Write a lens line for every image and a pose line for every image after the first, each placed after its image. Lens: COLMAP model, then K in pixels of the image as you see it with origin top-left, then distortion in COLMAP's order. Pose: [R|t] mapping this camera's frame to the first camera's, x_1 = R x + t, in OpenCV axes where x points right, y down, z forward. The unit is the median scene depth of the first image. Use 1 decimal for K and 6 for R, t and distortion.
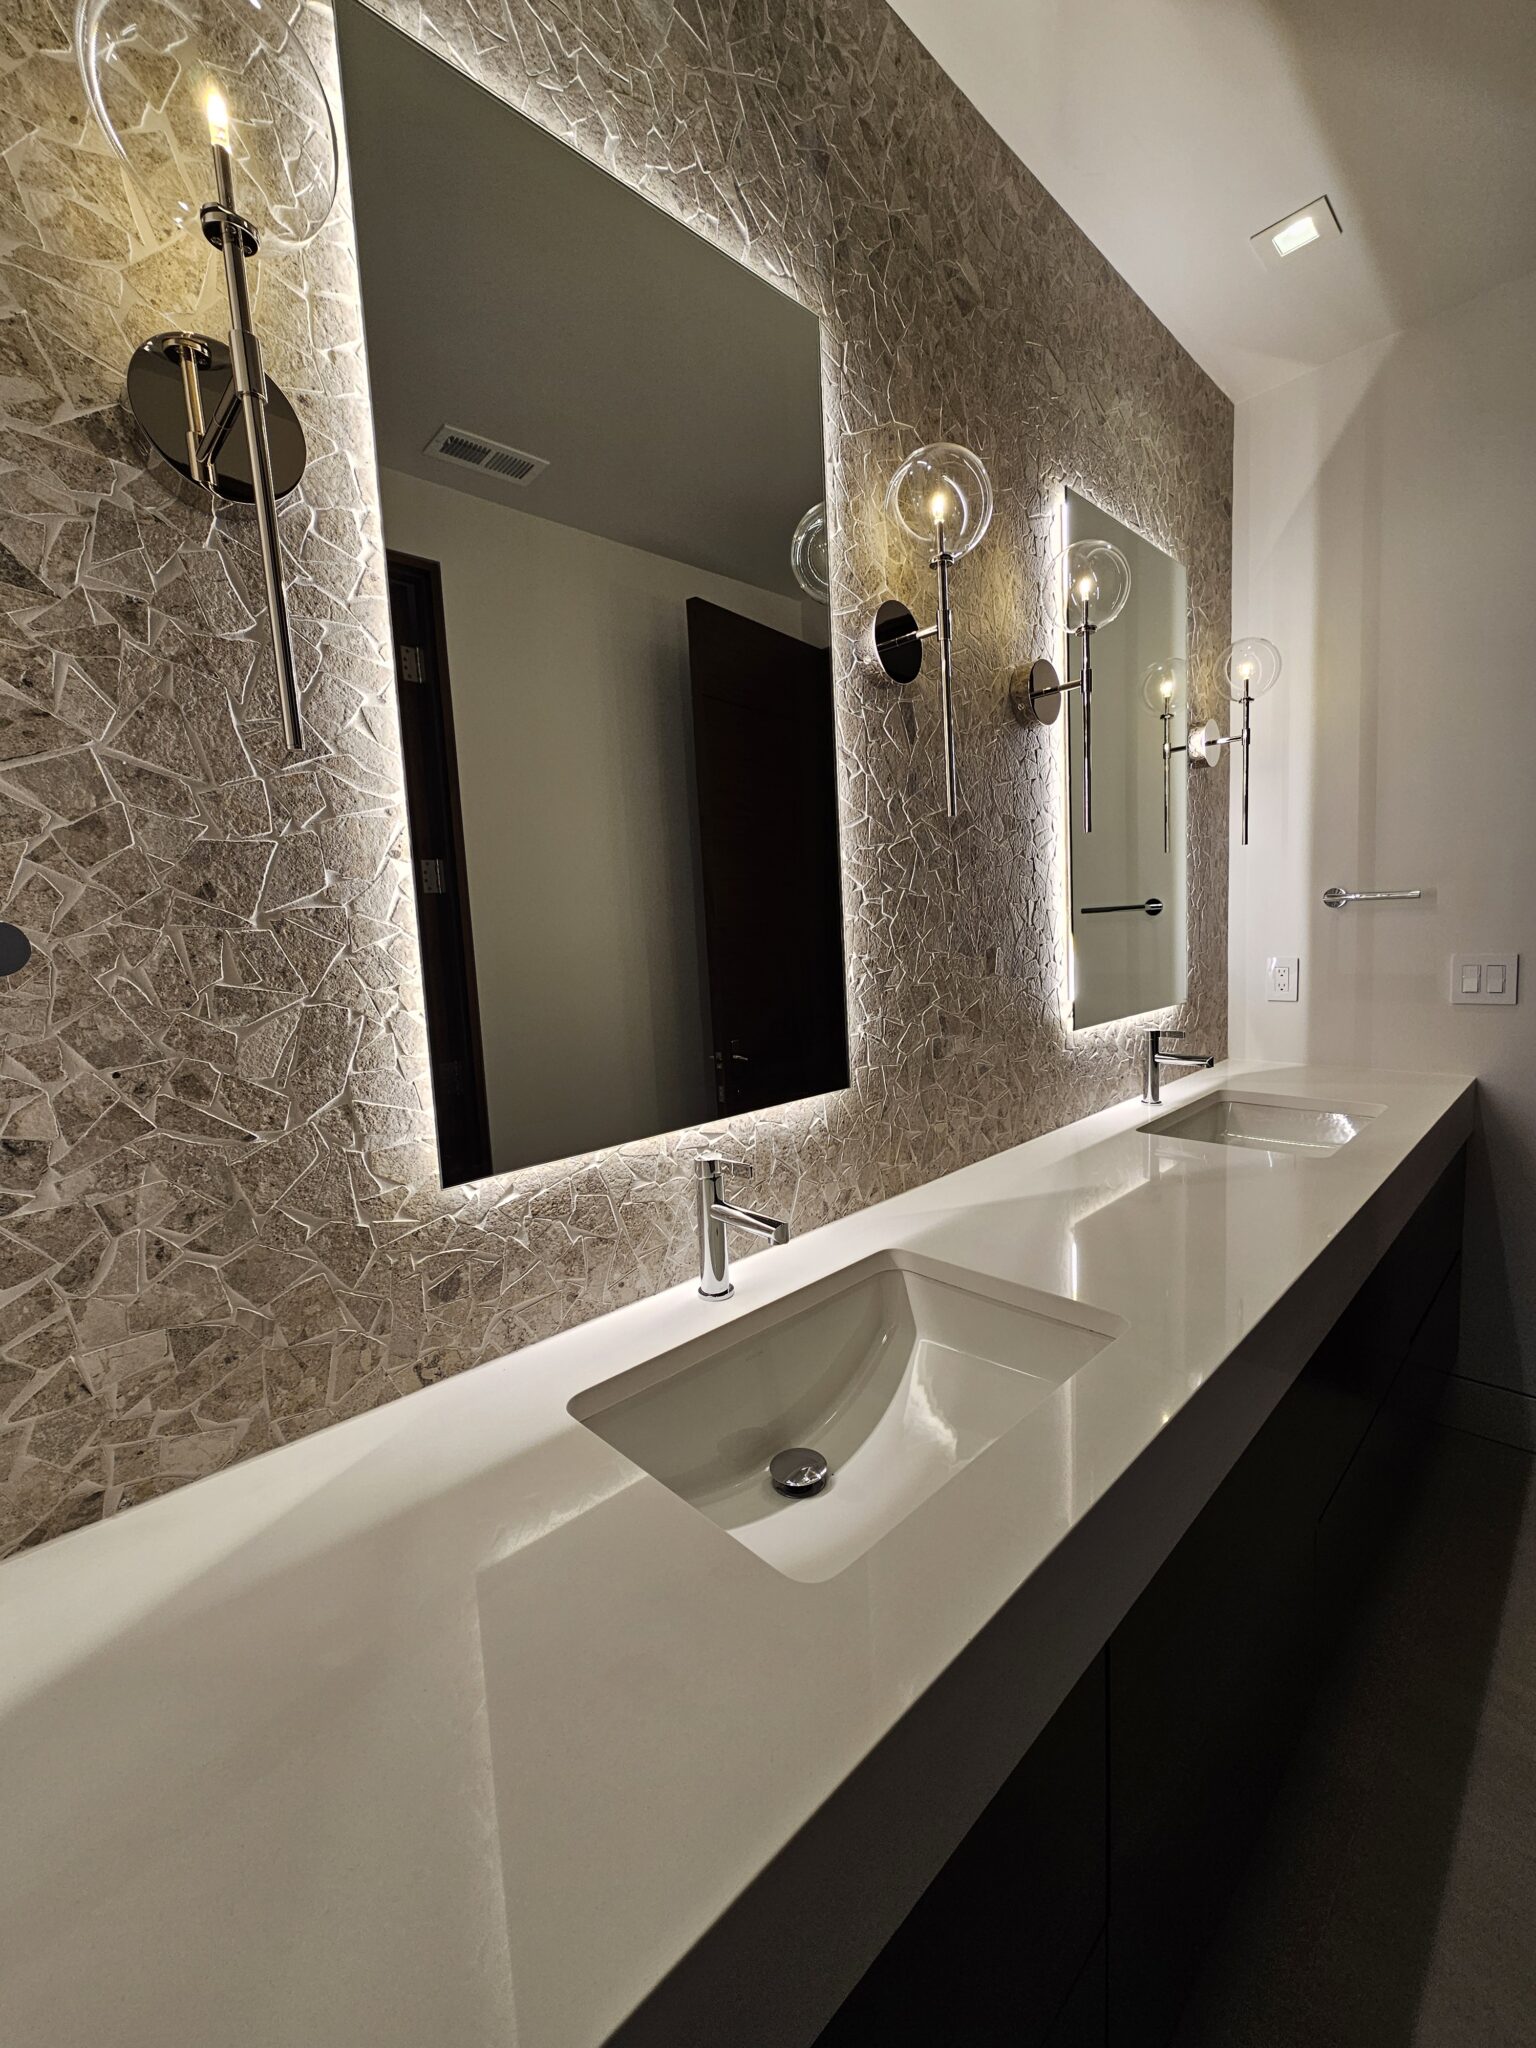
lens RADIAL K [[825.1, 0, 775.2], [0, 825.1, 1027.9], [0, 0, 1]] dist [-0.001953, -0.000195]
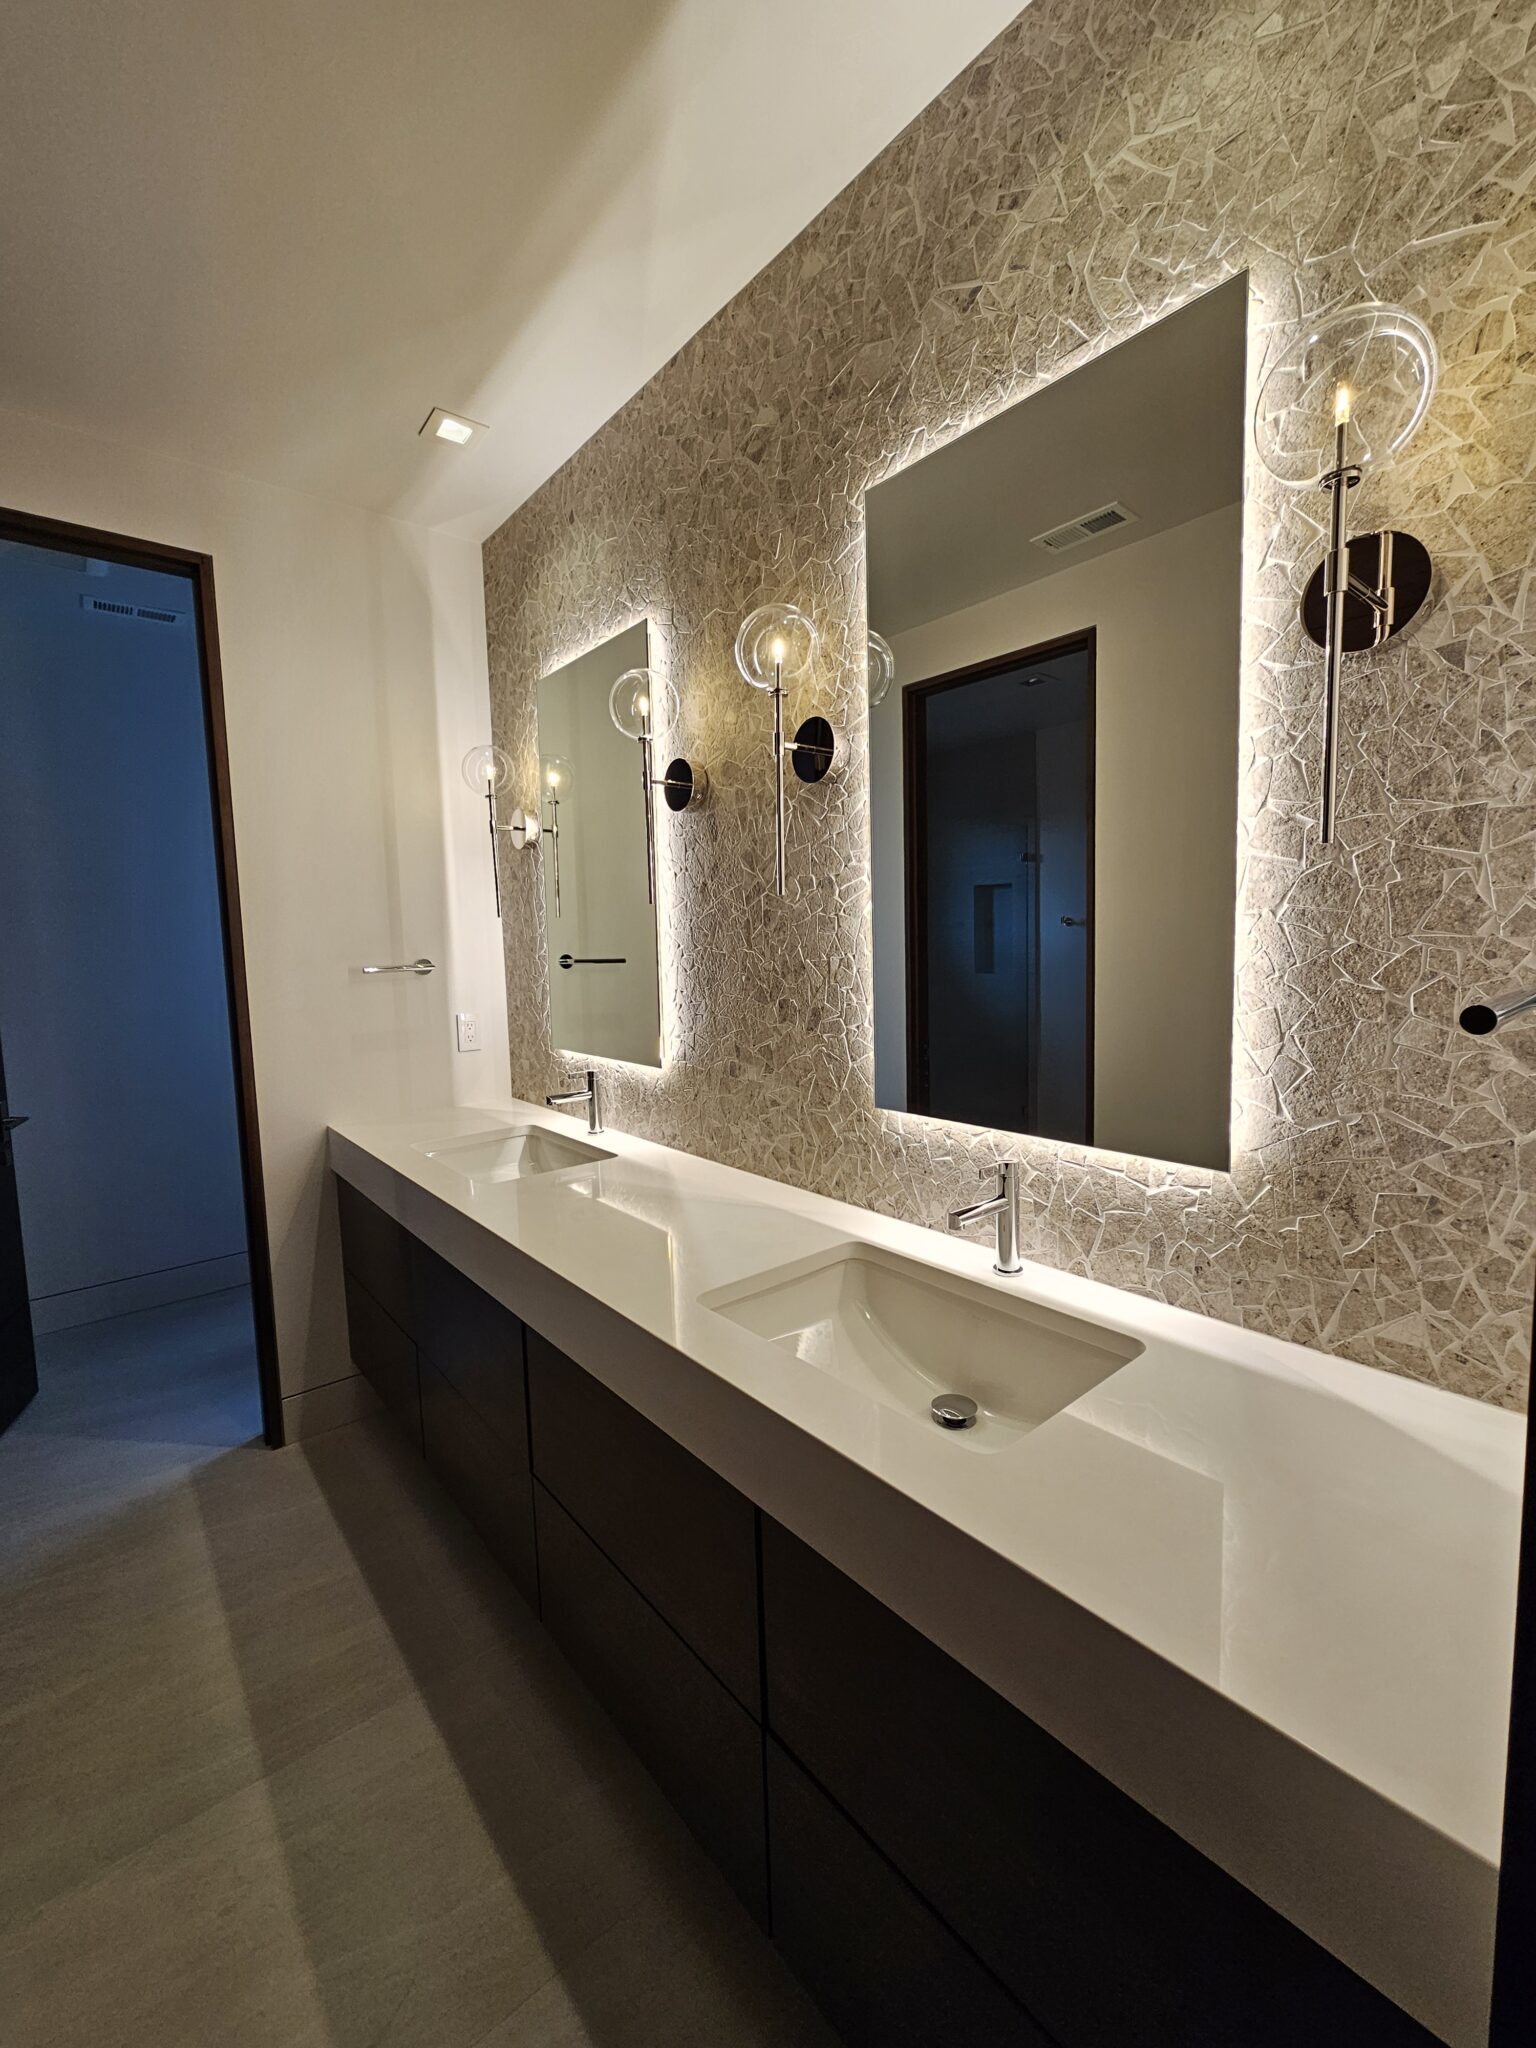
lens RADIAL K [[825.1, 0, 774.8], [0, 825.1, 1019.6], [0, 0, 1]] dist [-0.001953, -0.000195]
pose [[-0.054206, 0.148815, -0.987378, 1.451113], [-0.086226, 0.984441, 0.153106, -0.253740], [0.994800, 0.093436, -0.040531, 1.101727]]
